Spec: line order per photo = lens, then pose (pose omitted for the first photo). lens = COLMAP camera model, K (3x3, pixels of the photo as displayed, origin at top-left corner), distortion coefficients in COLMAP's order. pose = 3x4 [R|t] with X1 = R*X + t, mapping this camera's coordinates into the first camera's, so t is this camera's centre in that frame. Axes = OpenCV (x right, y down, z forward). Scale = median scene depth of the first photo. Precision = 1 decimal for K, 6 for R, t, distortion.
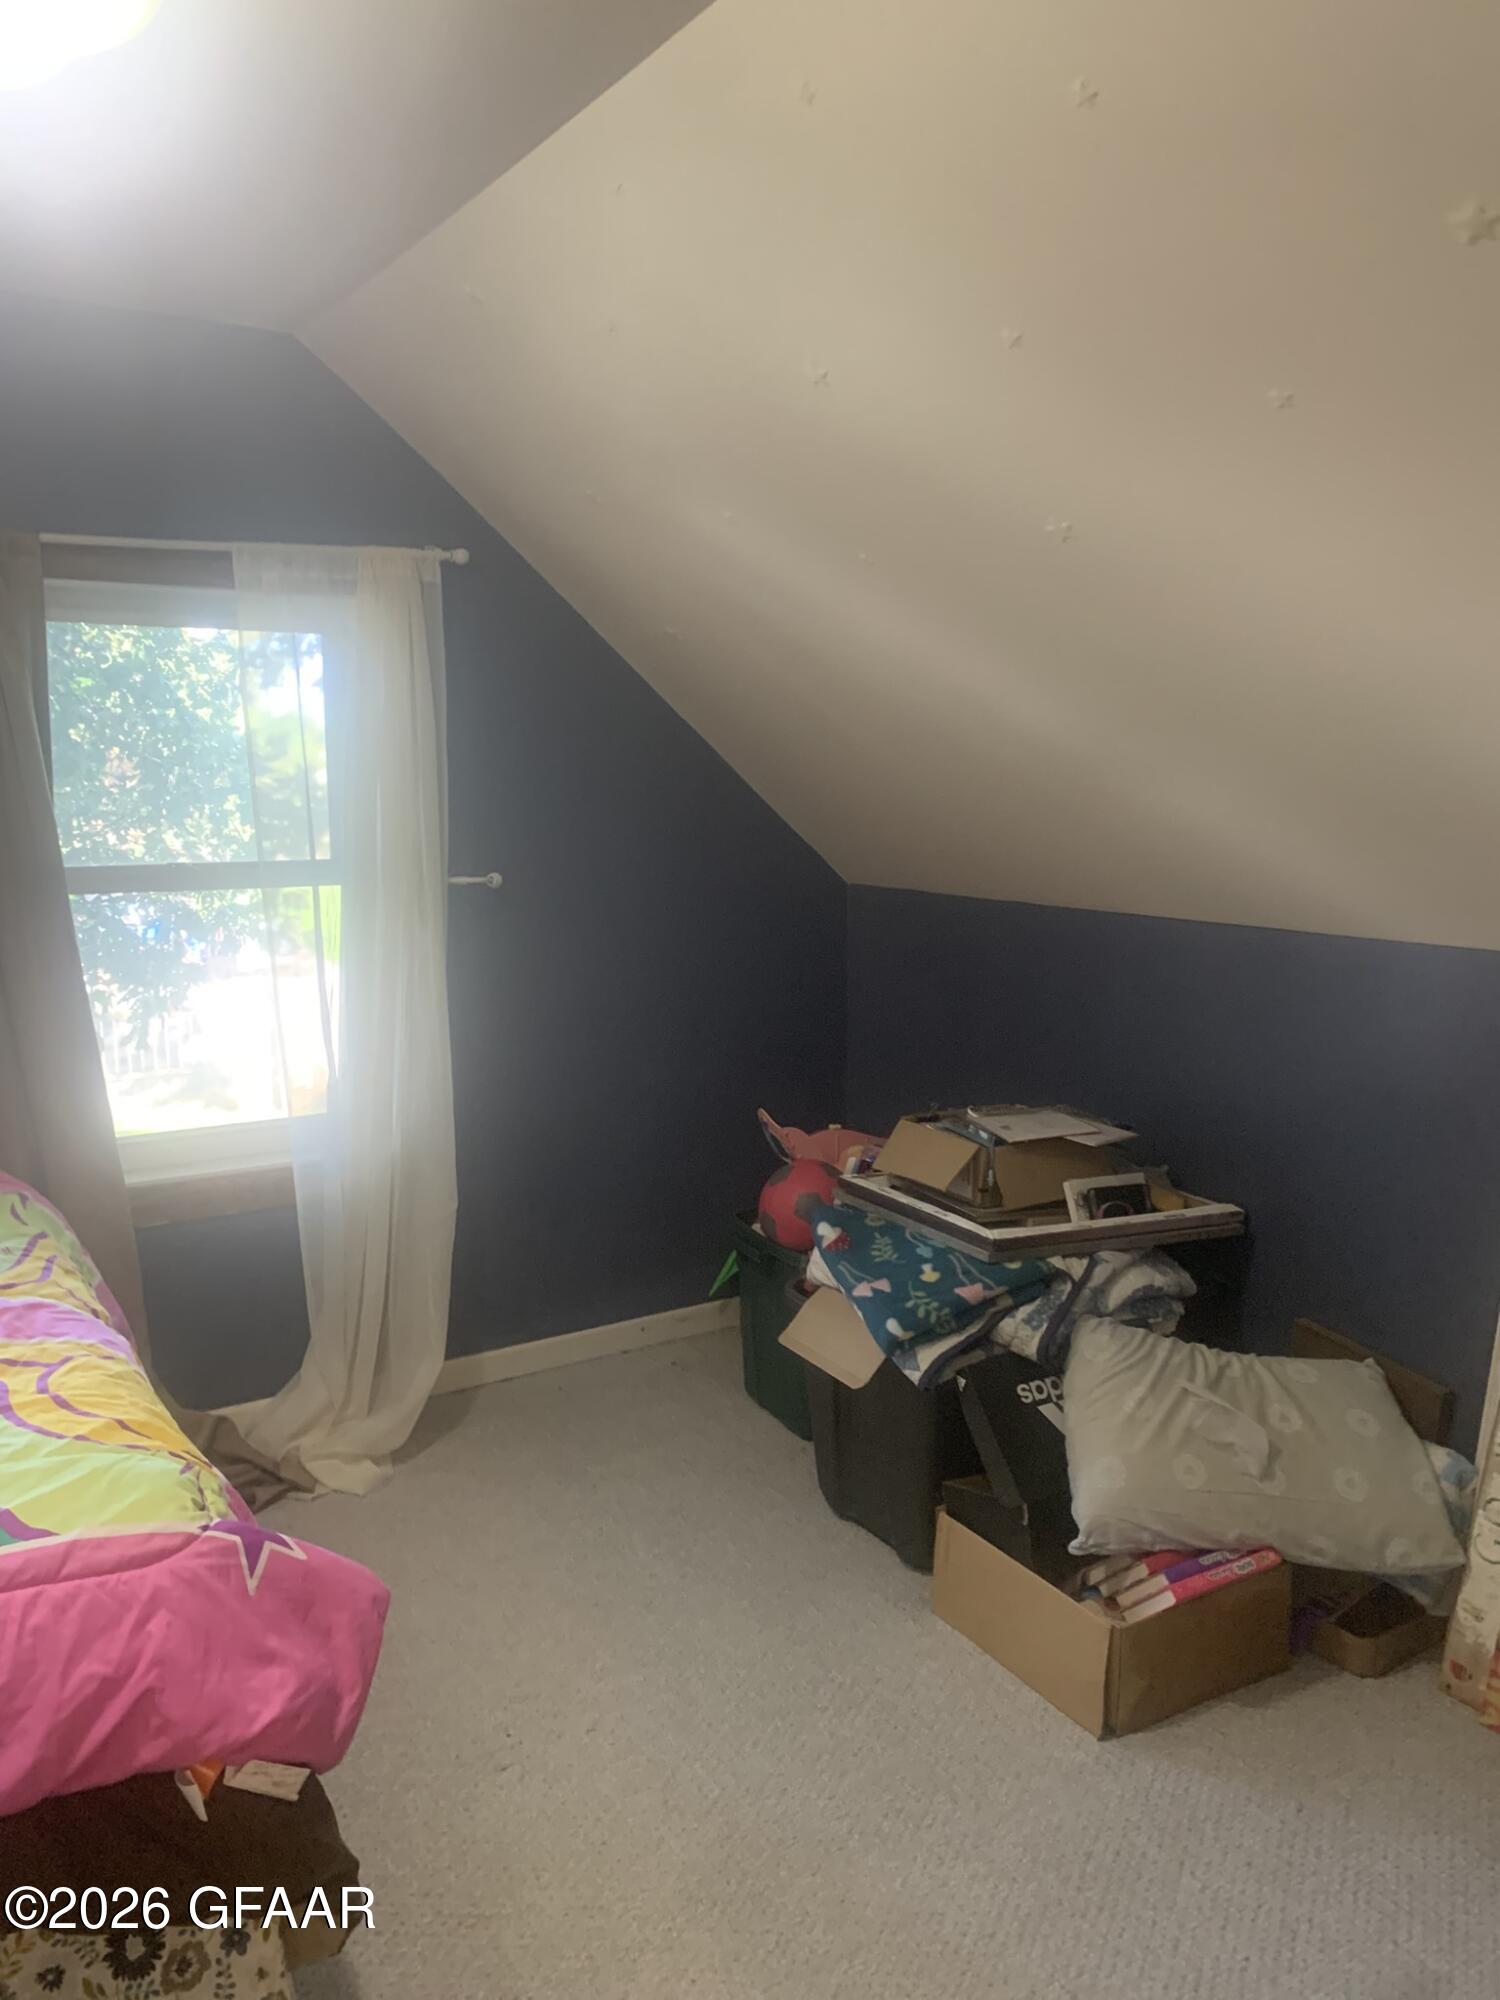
lens RADIAL K [[1528.7, 0, 752.1], [0, 1528.7, 1015.8], [0, 0, 1]] dist [0.040116, -0.051340]
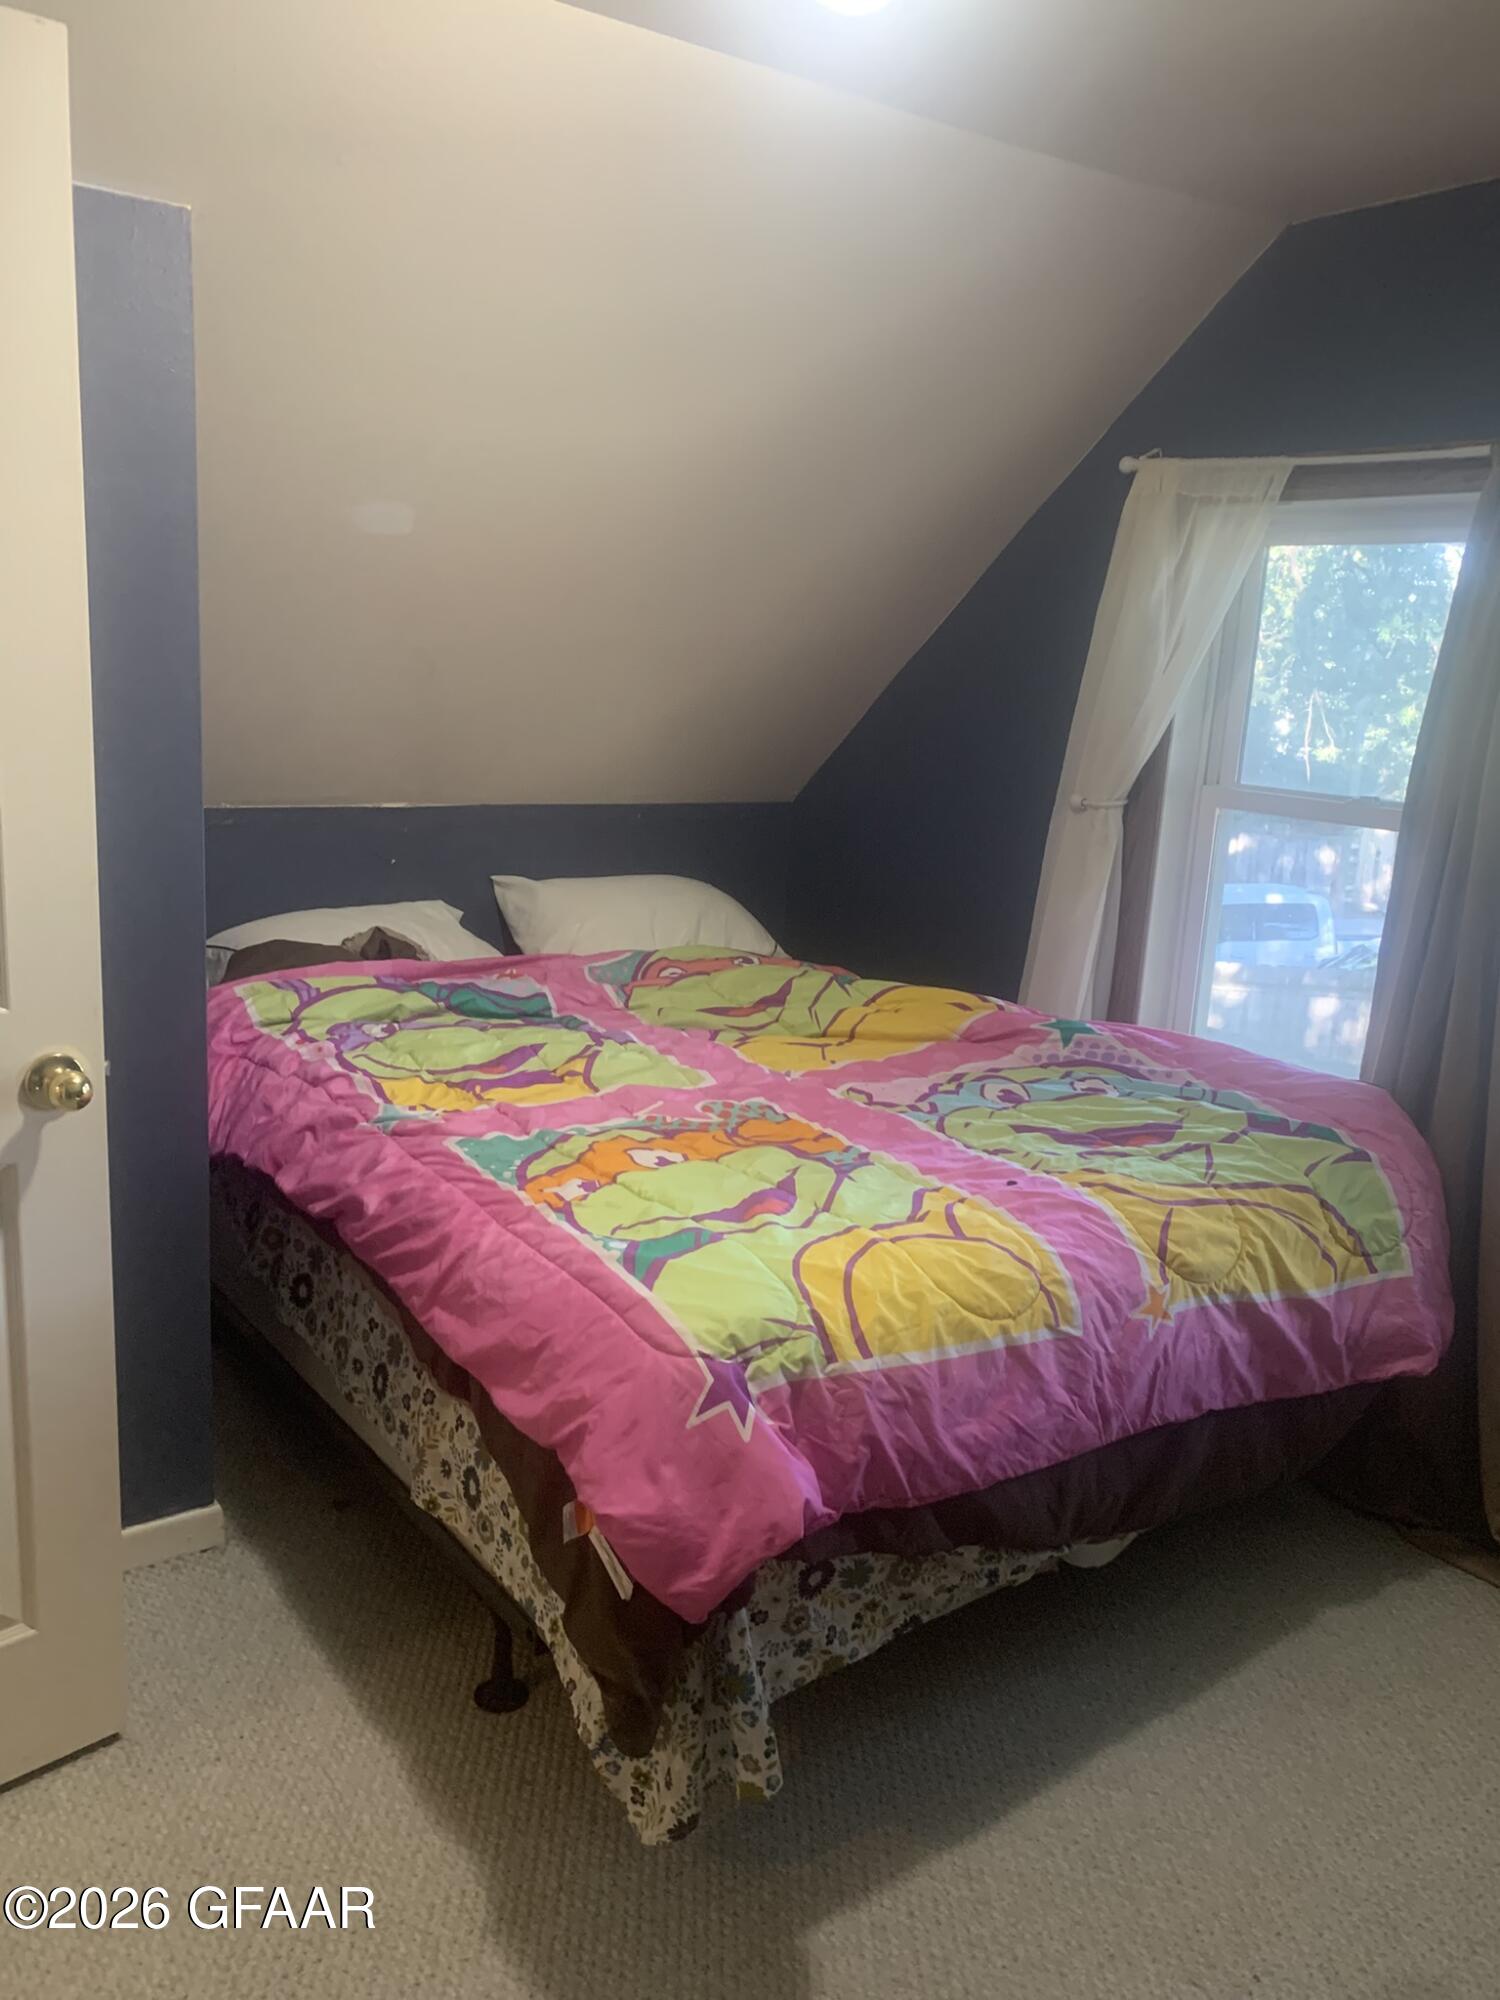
lens RADIAL K [[1522.1, 0, 759.0], [0, 1522.1, 1025.9], [0, 0, 1]] dist [0.048747, -0.056452]
pose [[0.075873, 0.255874, -0.963728, 0.653919], [-0.210816, 0.948782, 0.235308, -0.168483], [0.974577, 0.185316, 0.125929, 0.827757]]
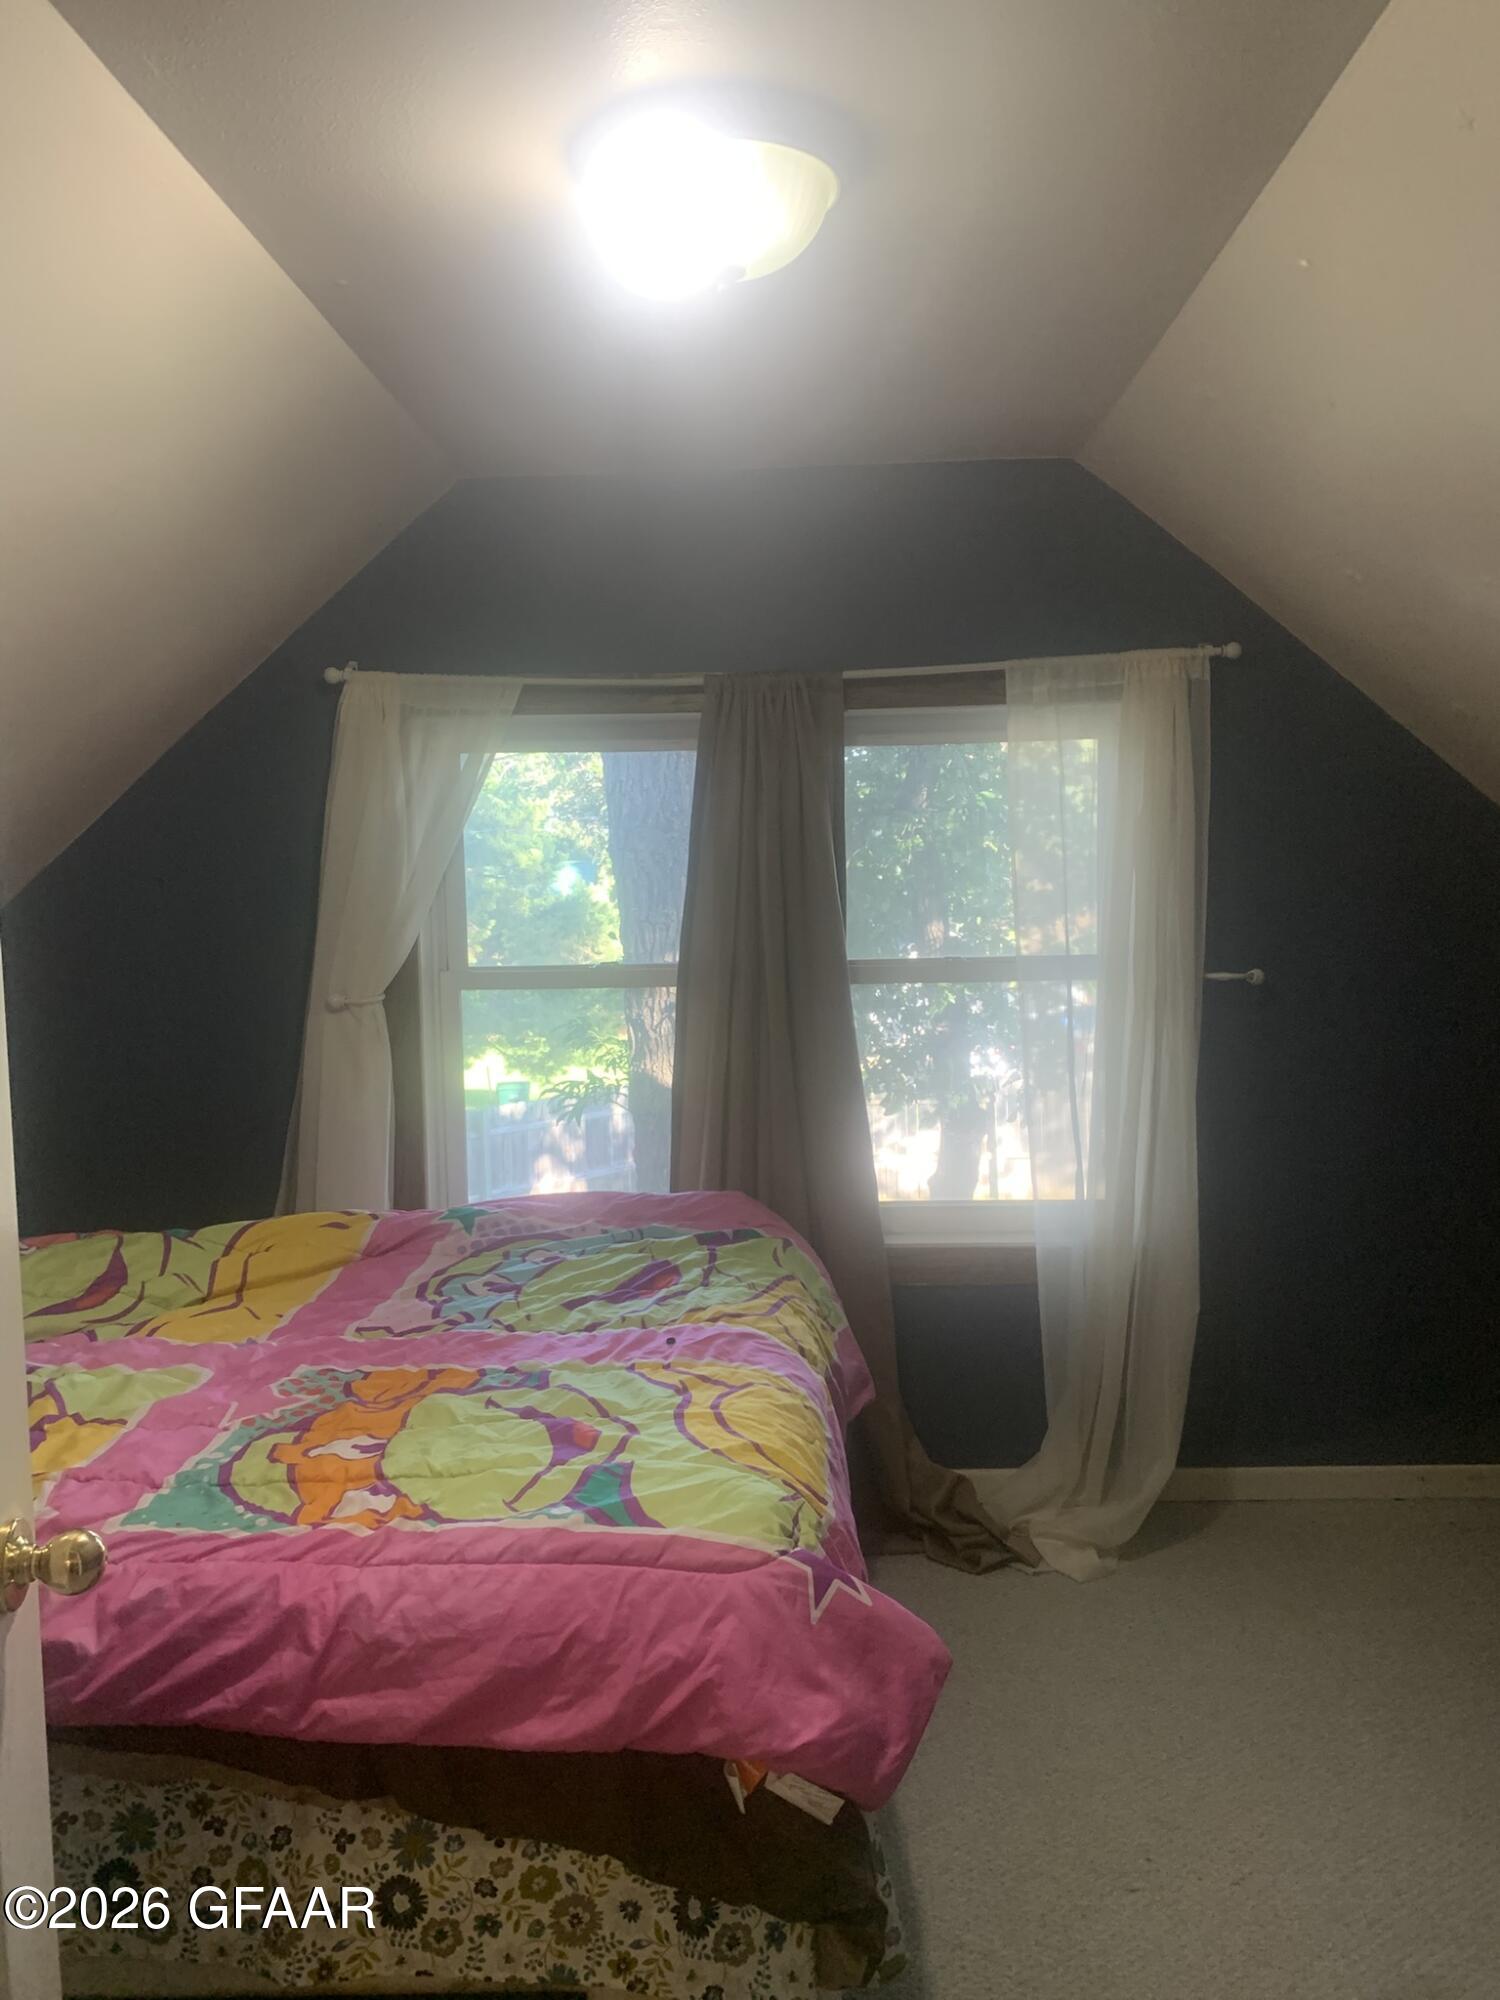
lens RADIAL K [[1541.9, 0, 780.3], [0, 1541.9, 1020.1], [0, 0, 1]] dist [0.021909, -0.069381]
pose [[0.846123, 0.047495, -0.530867, 0.211098], [-0.077268, 0.996430, -0.034008, -0.012599], [0.527357, 0.069794, 0.846772, 0.025384]]
